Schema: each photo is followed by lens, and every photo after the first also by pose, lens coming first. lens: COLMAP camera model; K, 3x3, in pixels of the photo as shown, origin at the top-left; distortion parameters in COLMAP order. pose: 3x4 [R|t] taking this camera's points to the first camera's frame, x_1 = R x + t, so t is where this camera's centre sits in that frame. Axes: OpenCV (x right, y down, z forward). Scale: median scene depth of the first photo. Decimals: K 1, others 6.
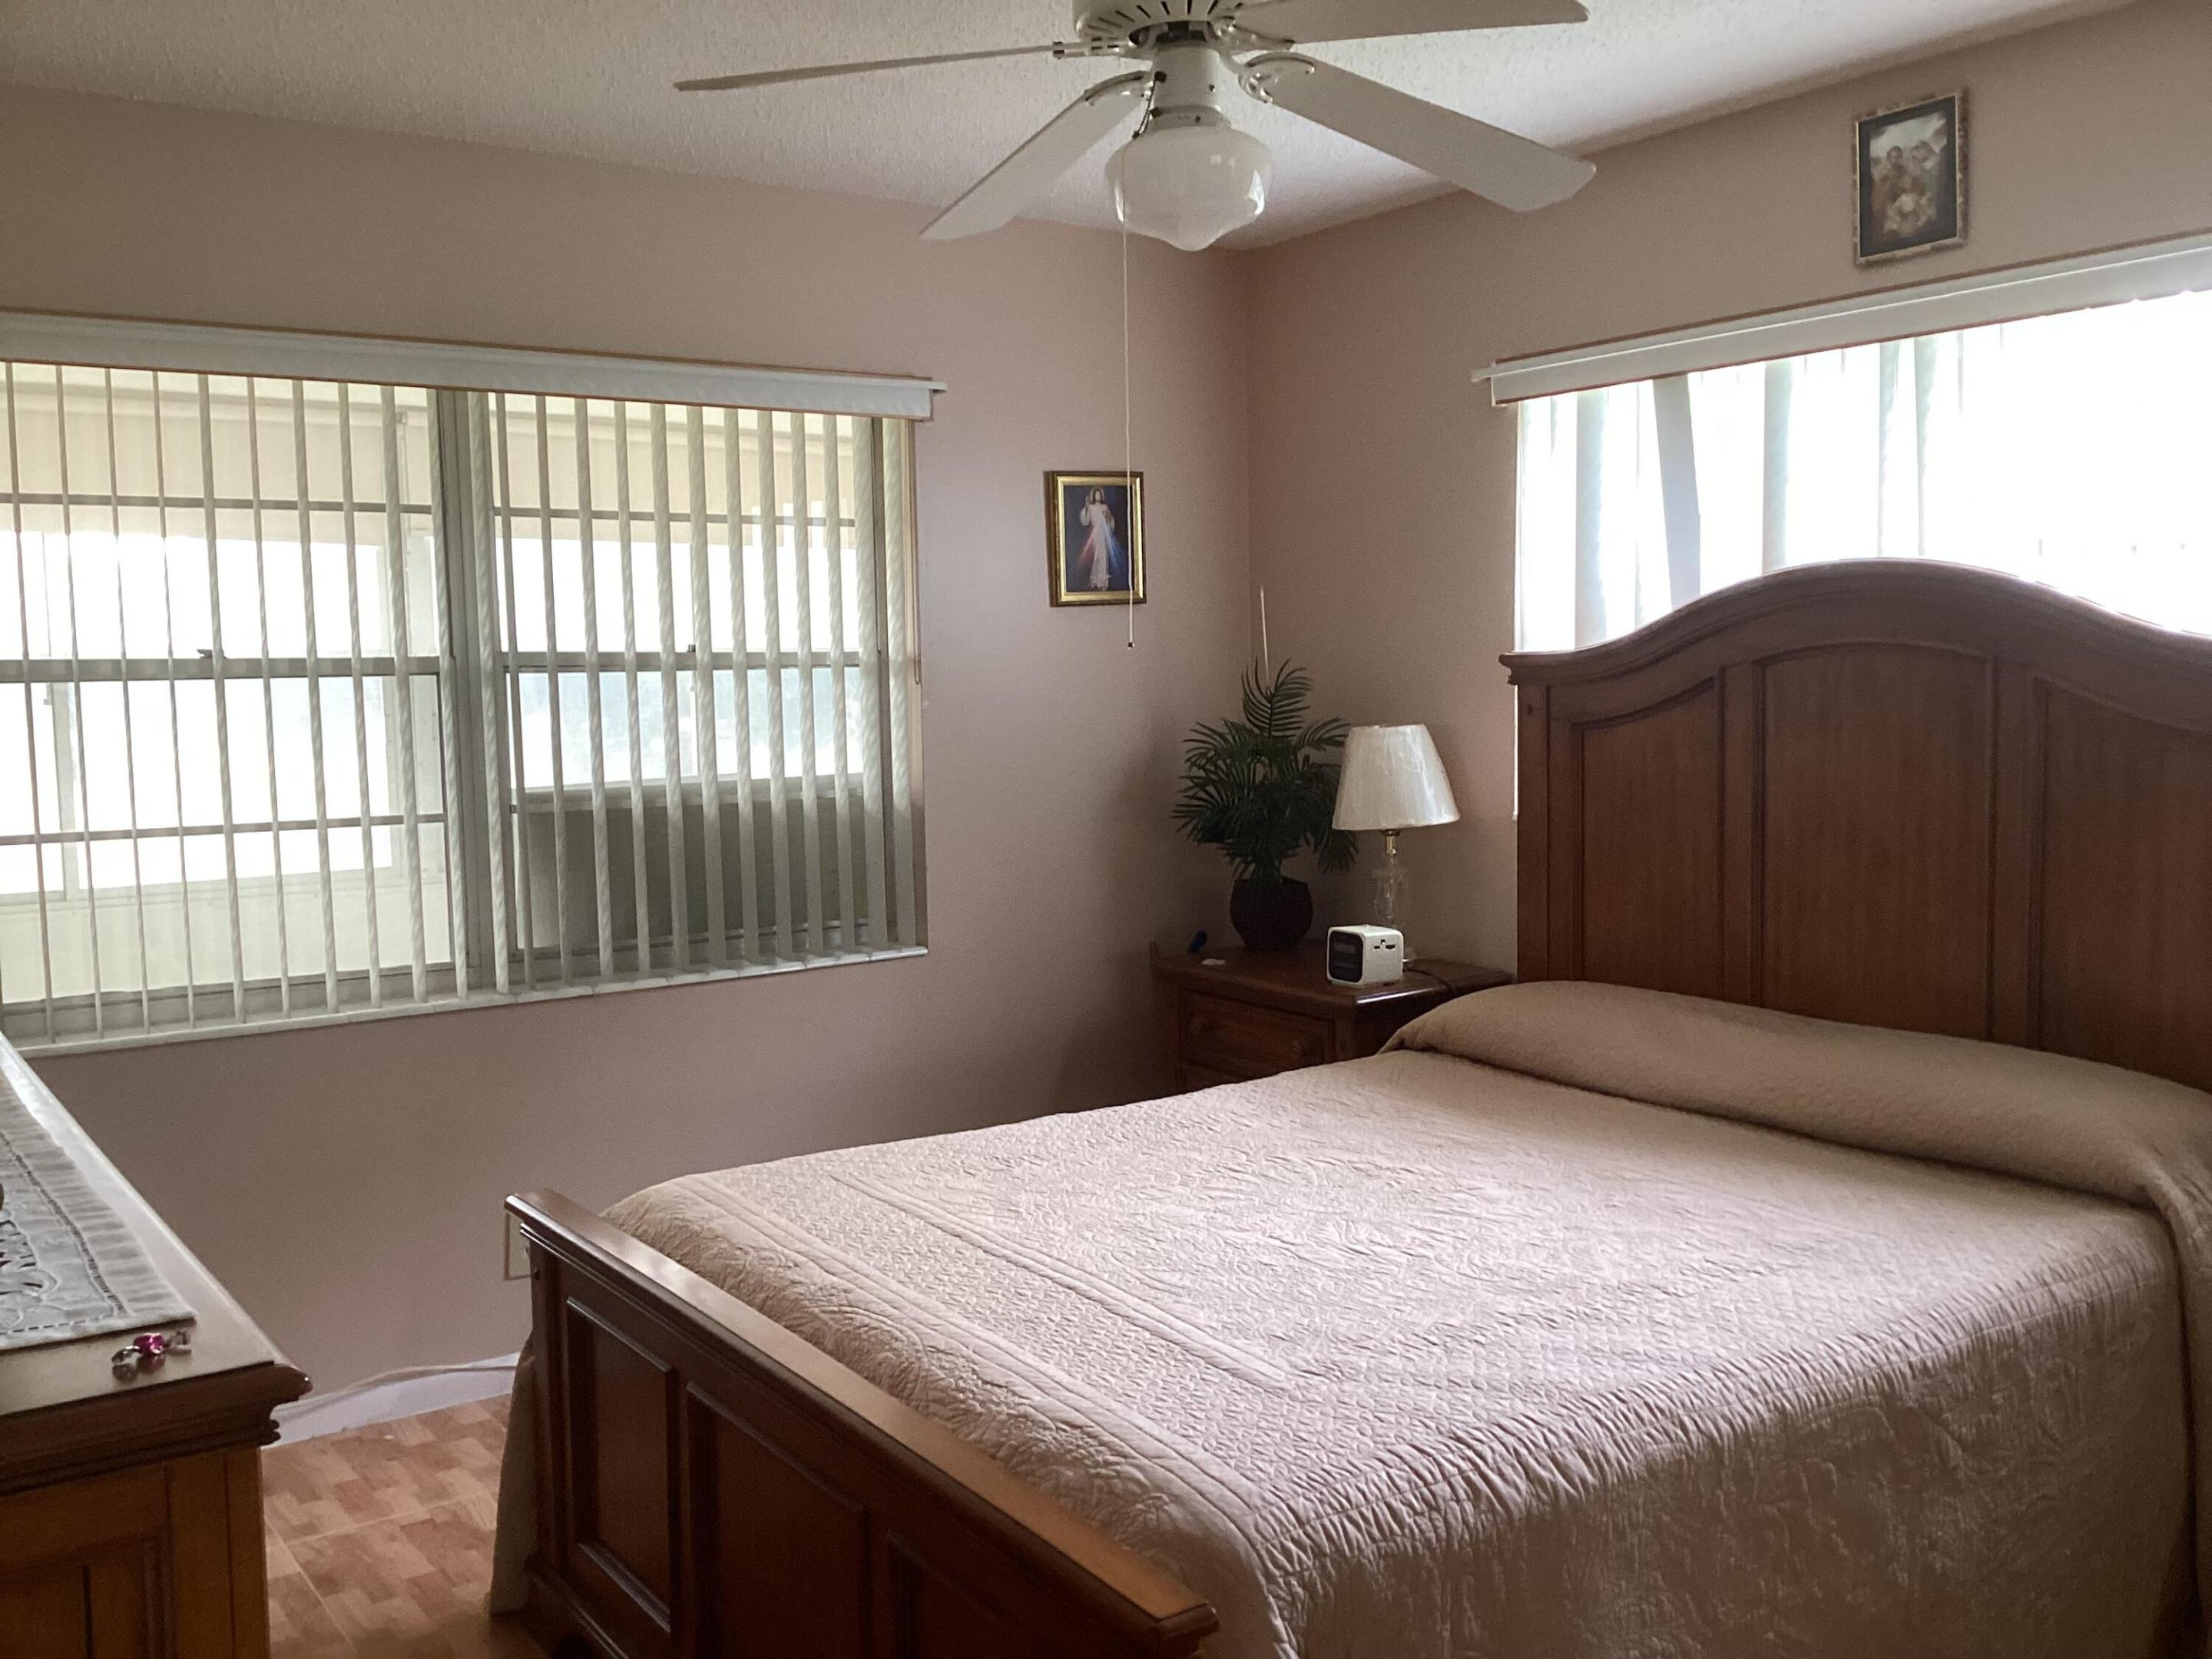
lens RADIAL K [[1965.5, 0, 1139.0], [0, 1965.5, 830.8], [0, 0, 1]] dist [0.128657, -0.246252]
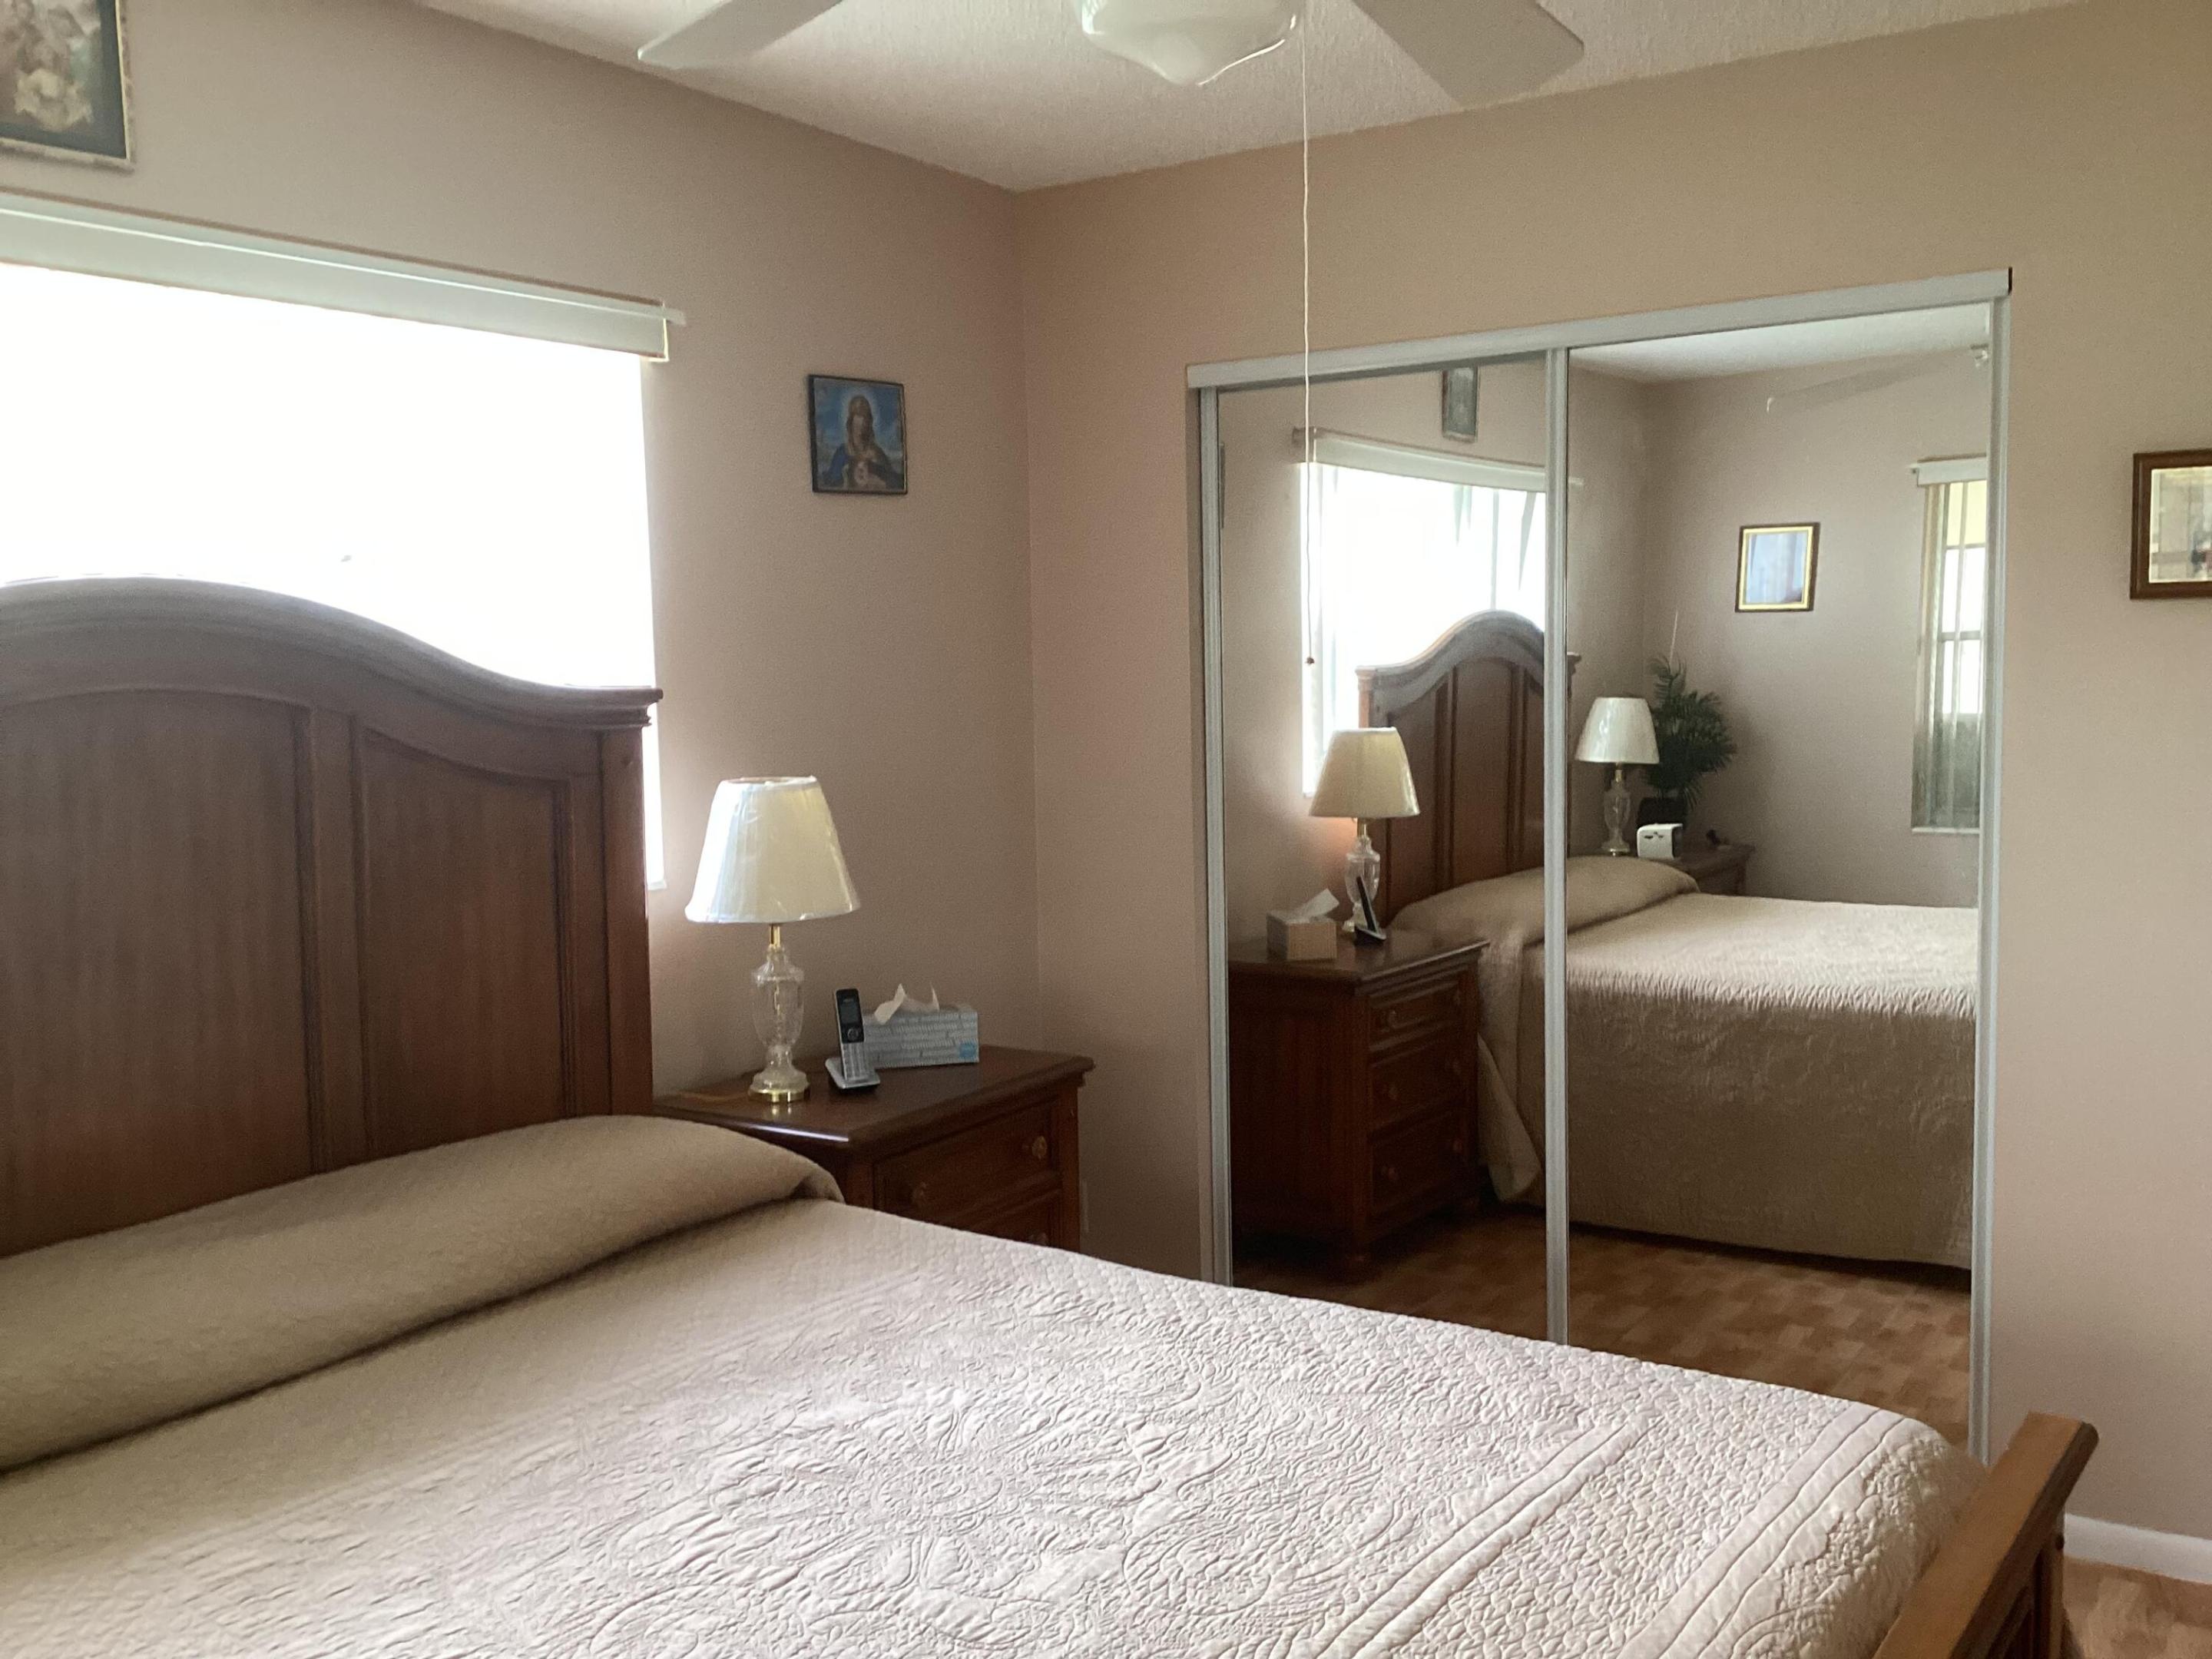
lens RADIAL K [[1965.5, 0, 1139.0], [0, 1965.5, 830.8], [0, 0, 1]] dist [0.128657, -0.246252]
pose [[-0.368068, -0.053805, 0.928241, -0.452062], [0.100422, 0.990184, 0.097216, -0.078628], [-0.924360, 0.128998, -0.359052, 0.950510]]
